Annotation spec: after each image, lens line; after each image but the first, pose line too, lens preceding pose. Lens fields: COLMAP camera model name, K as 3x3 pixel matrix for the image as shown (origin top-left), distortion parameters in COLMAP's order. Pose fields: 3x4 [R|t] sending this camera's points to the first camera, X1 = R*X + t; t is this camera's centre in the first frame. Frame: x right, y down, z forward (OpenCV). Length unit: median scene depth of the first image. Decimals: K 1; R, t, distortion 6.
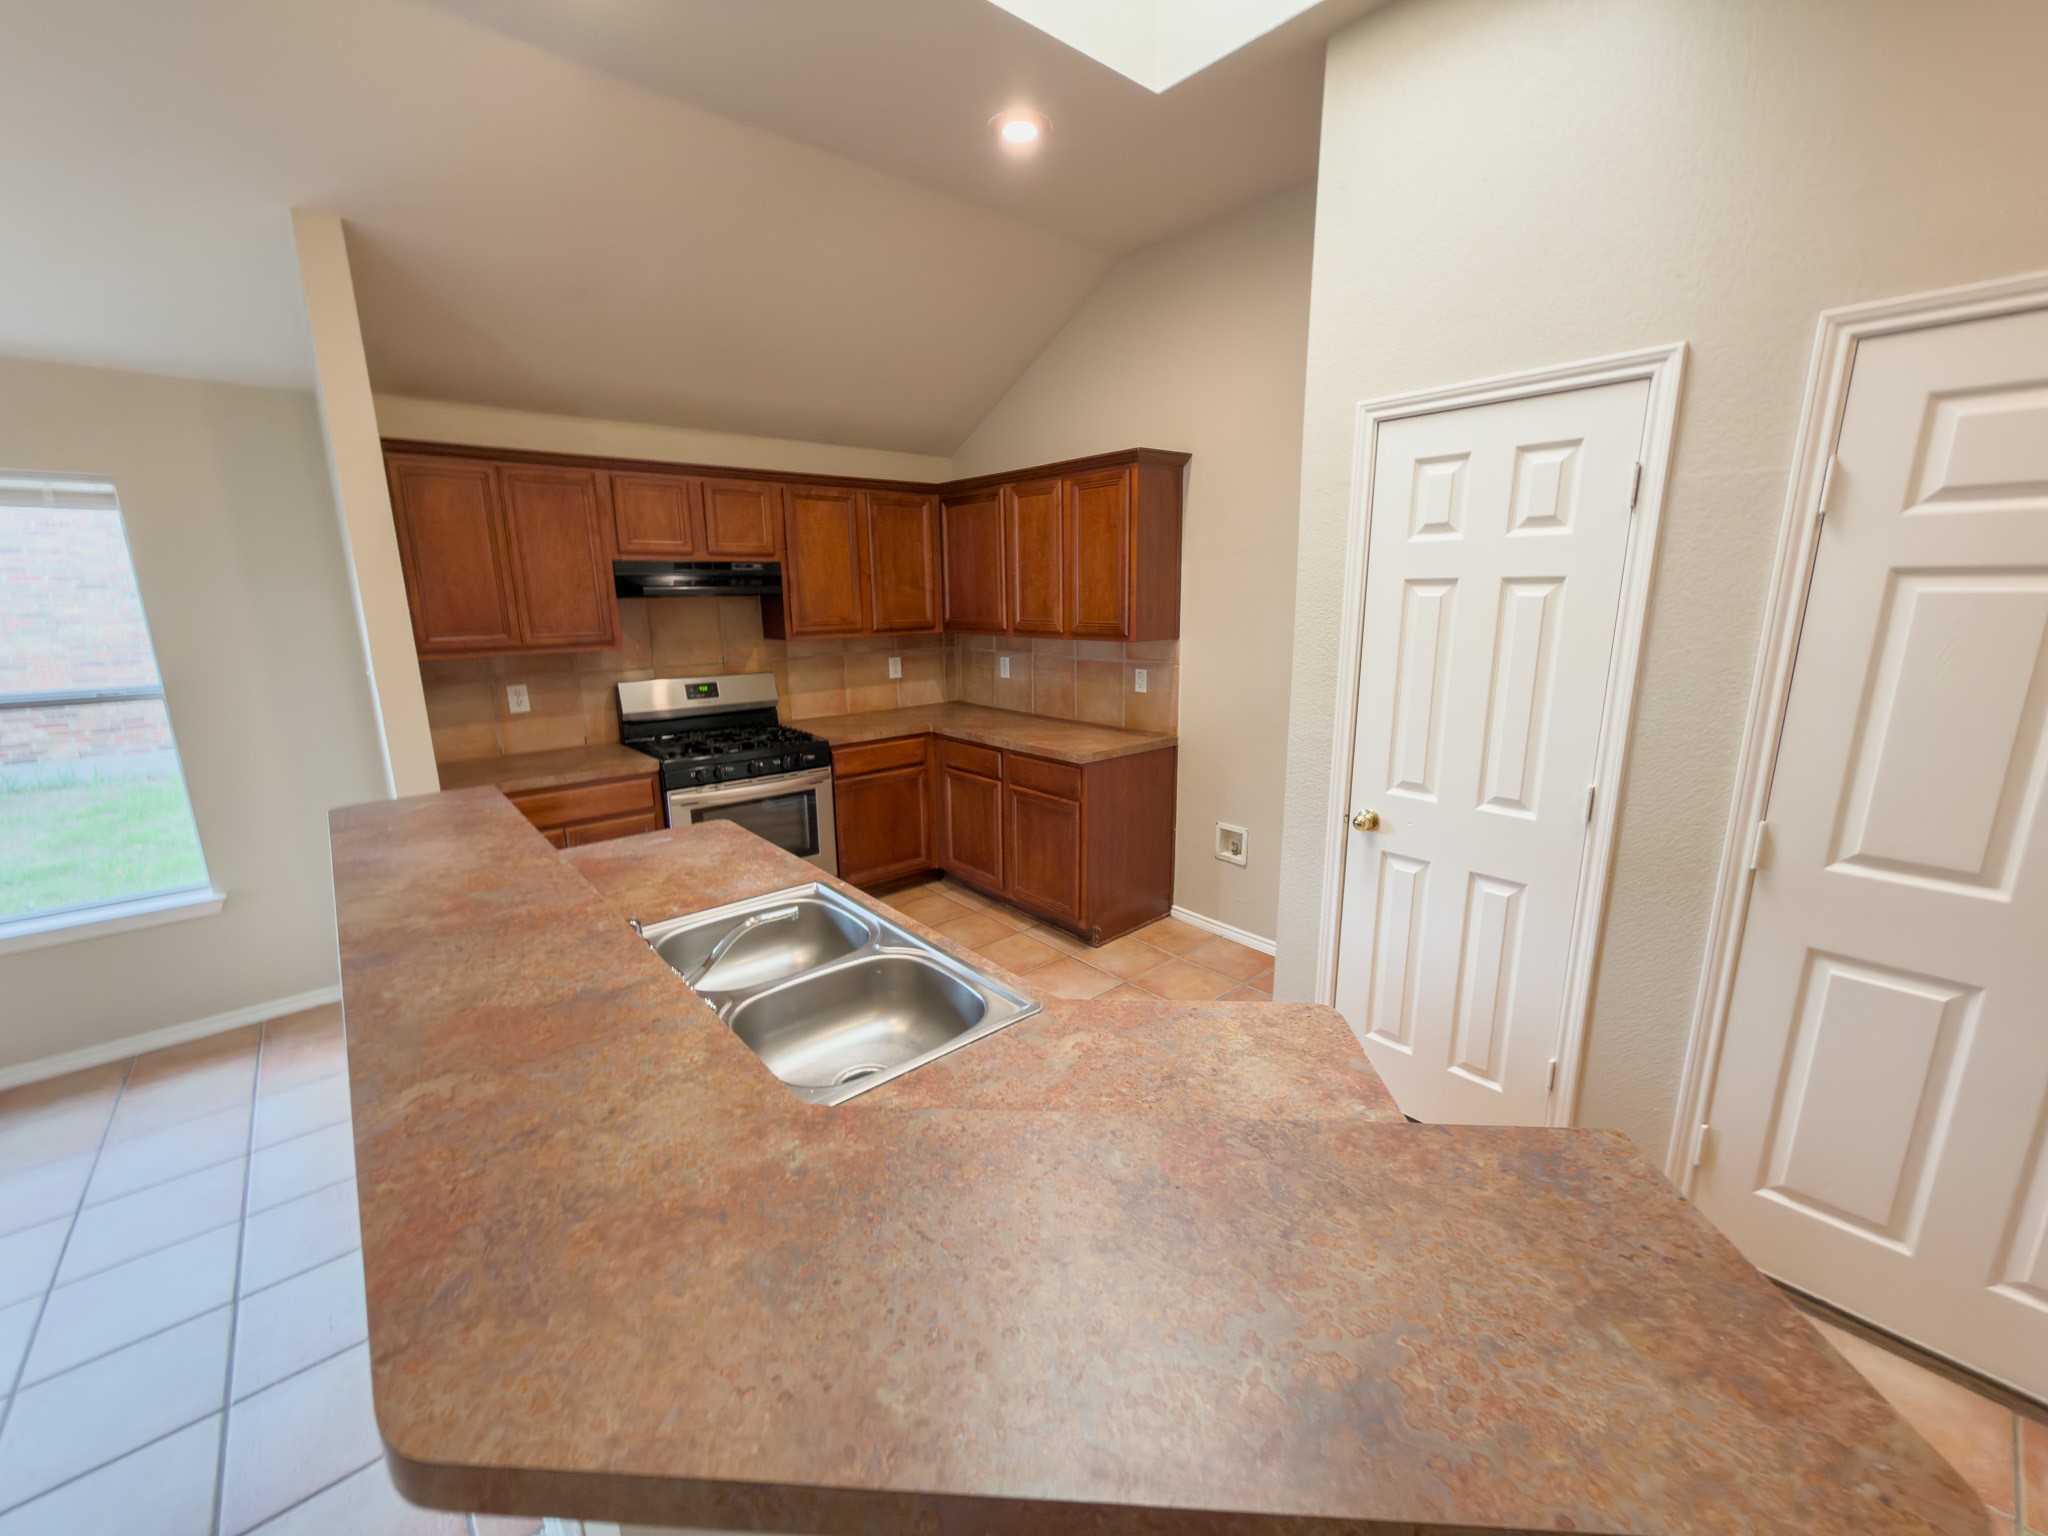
lens RADIAL K [[813.5, 0, 1021.7], [0, 813.5, 769.7], [0, 0, 1]] dist [0.000398, 0.000165]
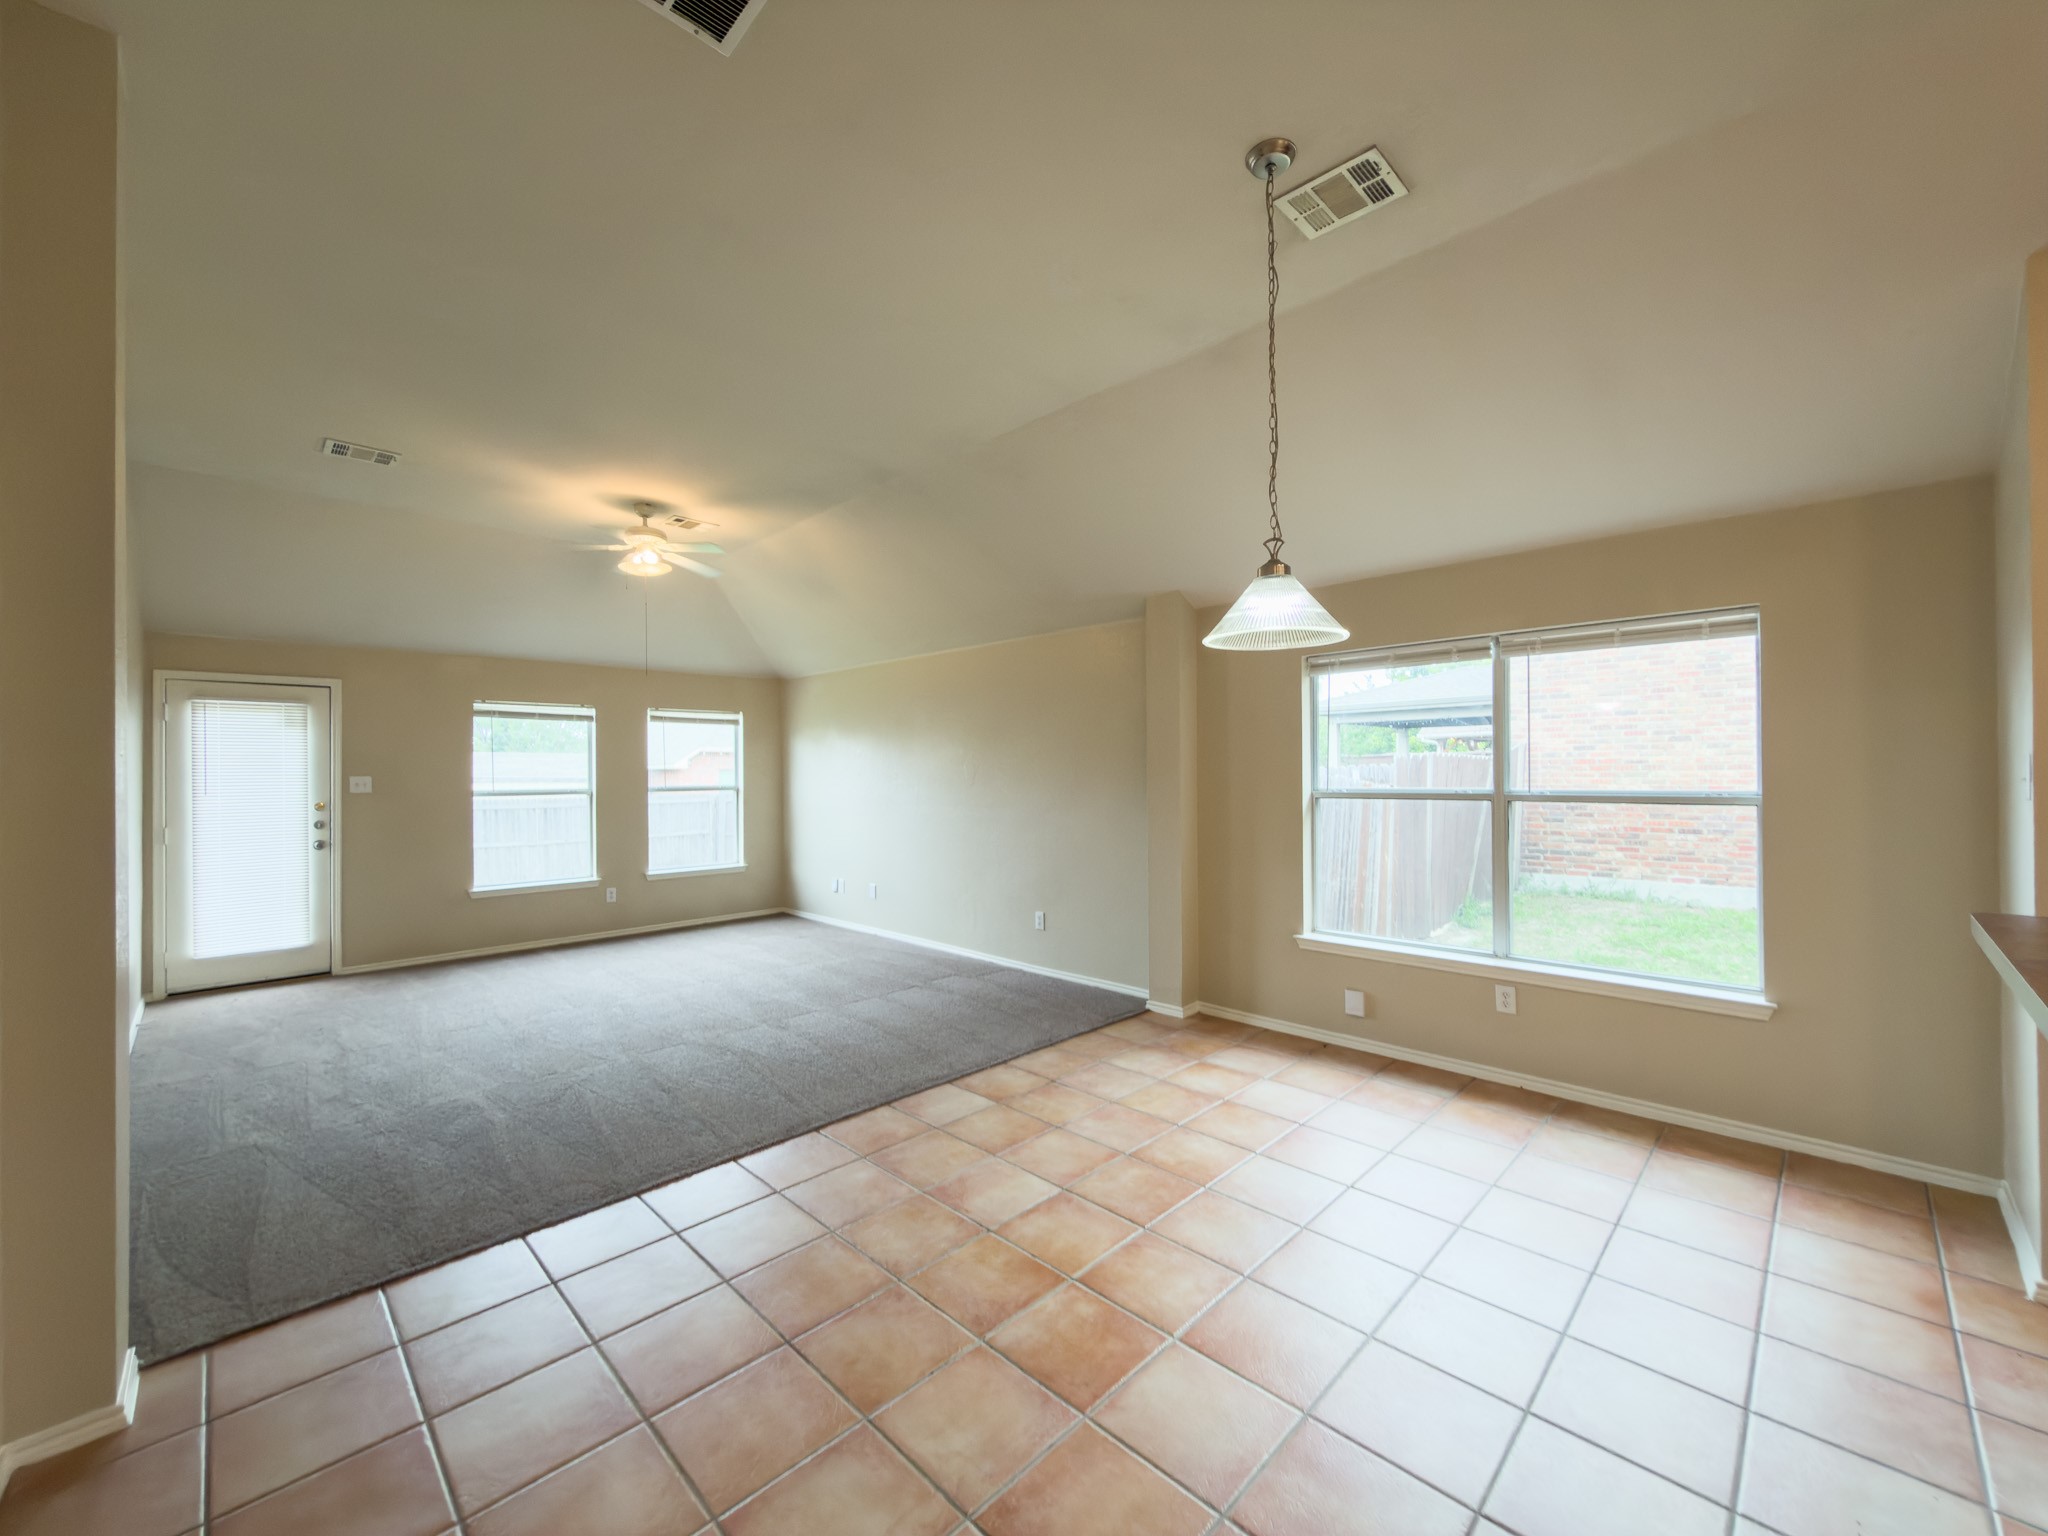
lens RADIAL K [[813.5, 0, 1021.7], [0, 813.5, 769.7], [0, 0, 1]] dist [0.000398, 0.000165]
pose [[0.068462, 0.006893, -0.997630, -0.047961], [-0.210962, 0.977464, -0.007723, 0.056972], [0.975094, 0.210990, 0.068373, -0.009776]]
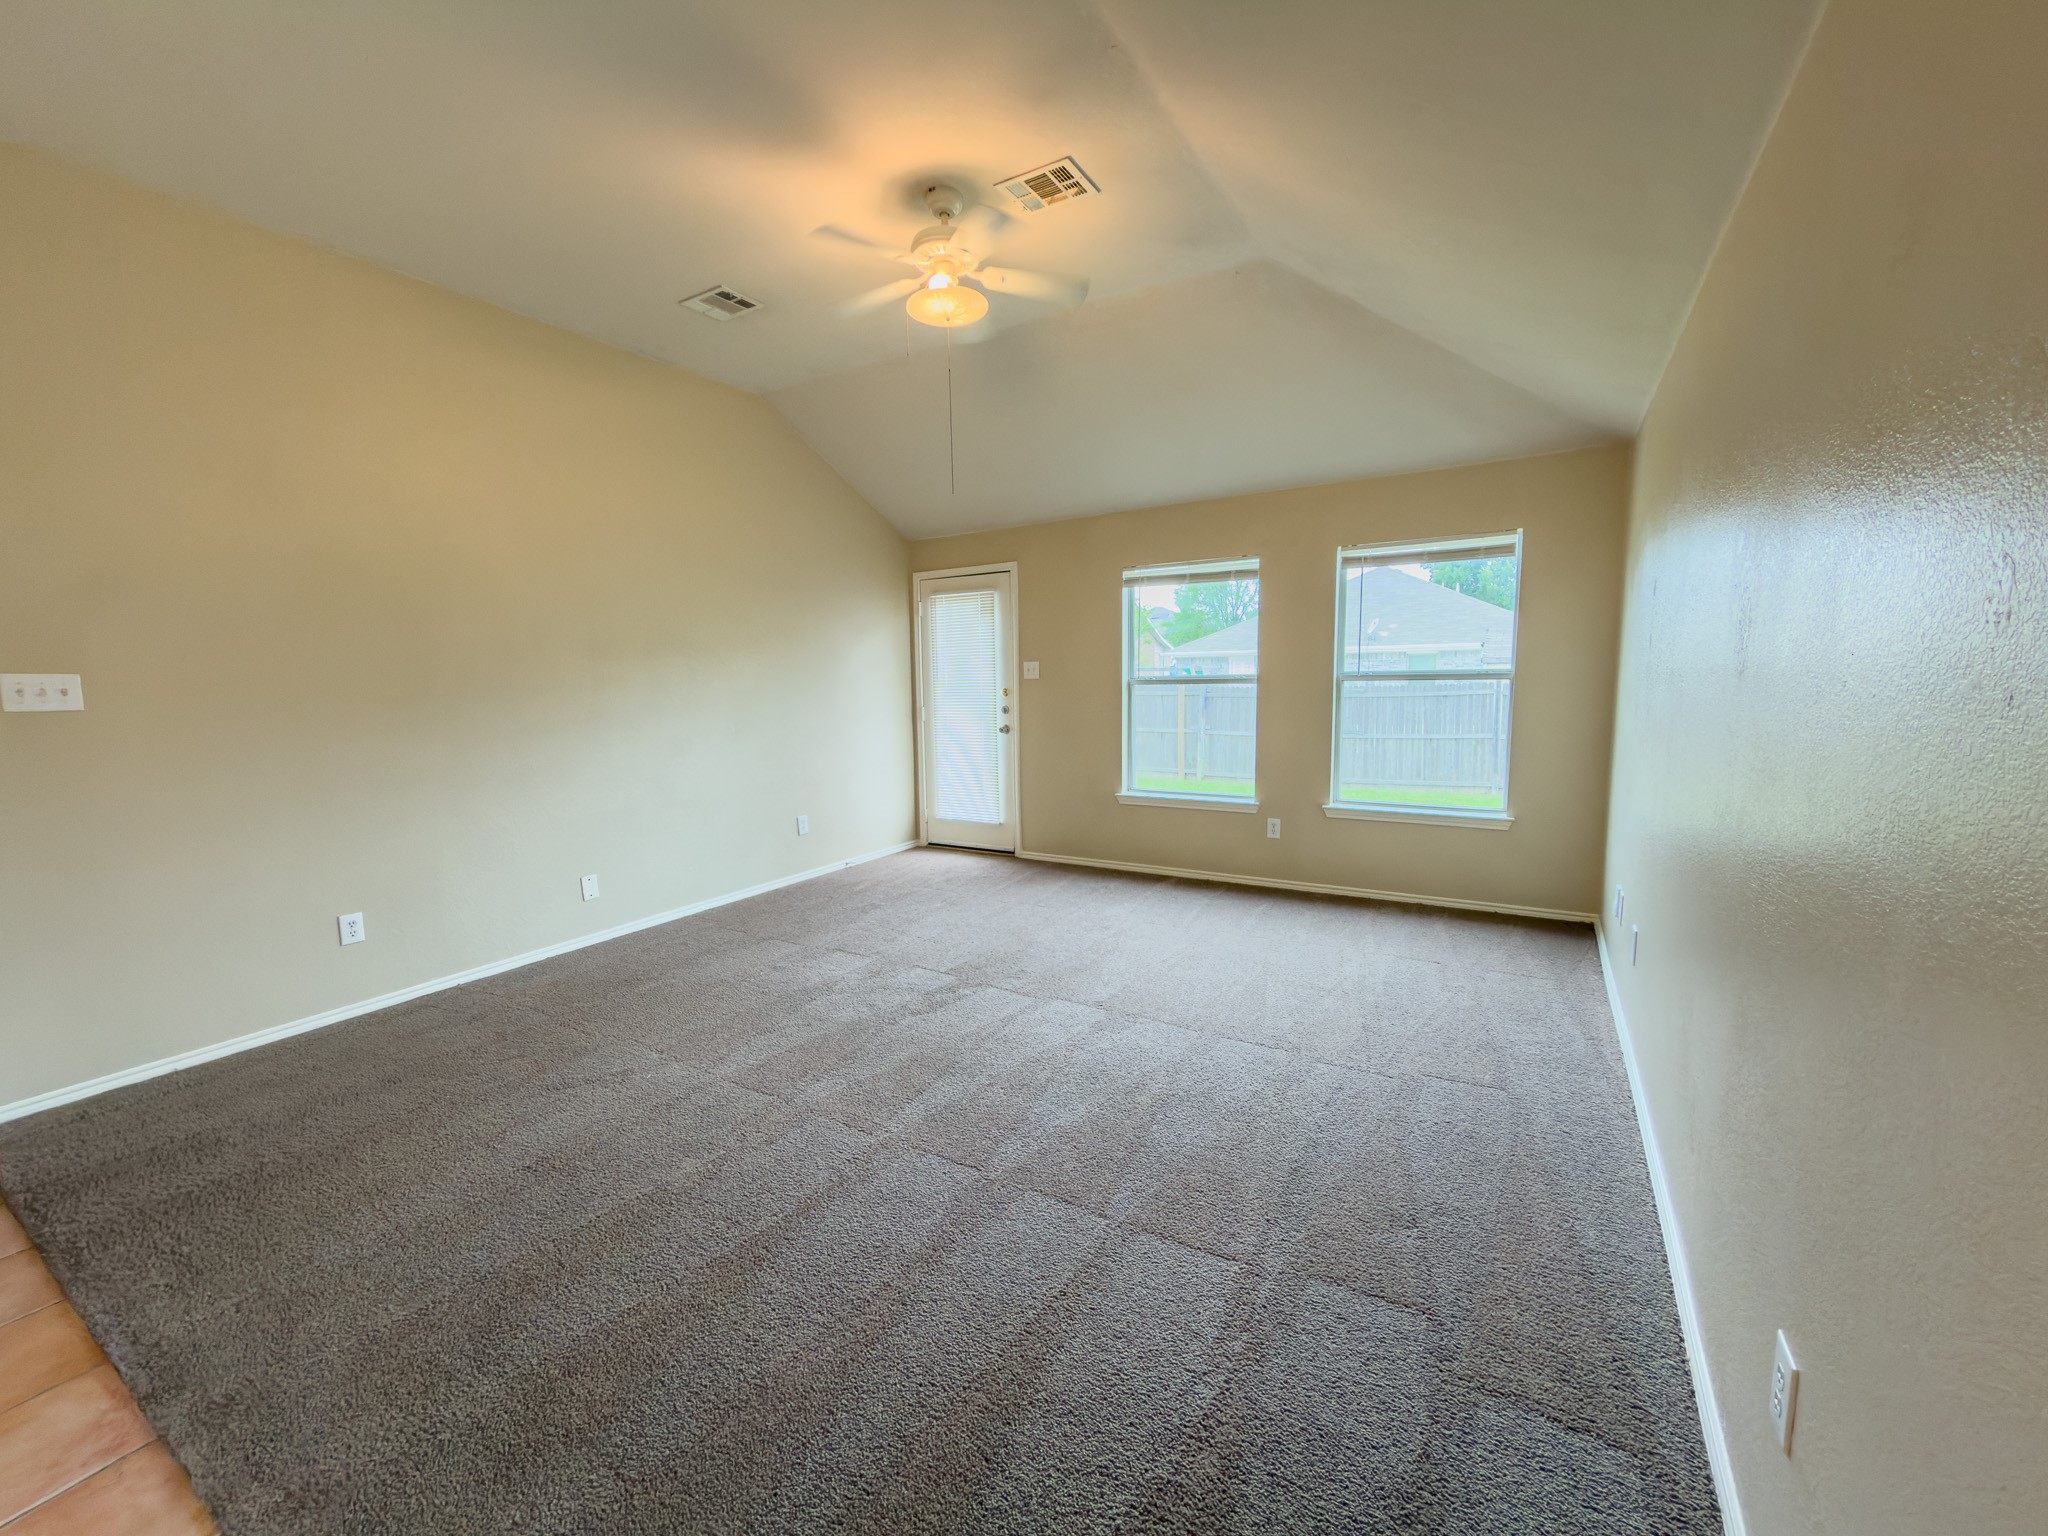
lens RADIAL K [[825.6, 0, 1024.0], [0, 825.6, 768.0], [0, 0, 1]] dist [0.000430, 0.000041]
pose [[-0.953159, 0.067817, -0.294769, -1.121388], [-0.033415, 0.944967, 0.325456, 0.017144], [0.300618, 0.320061, -0.898437, 0.273749]]
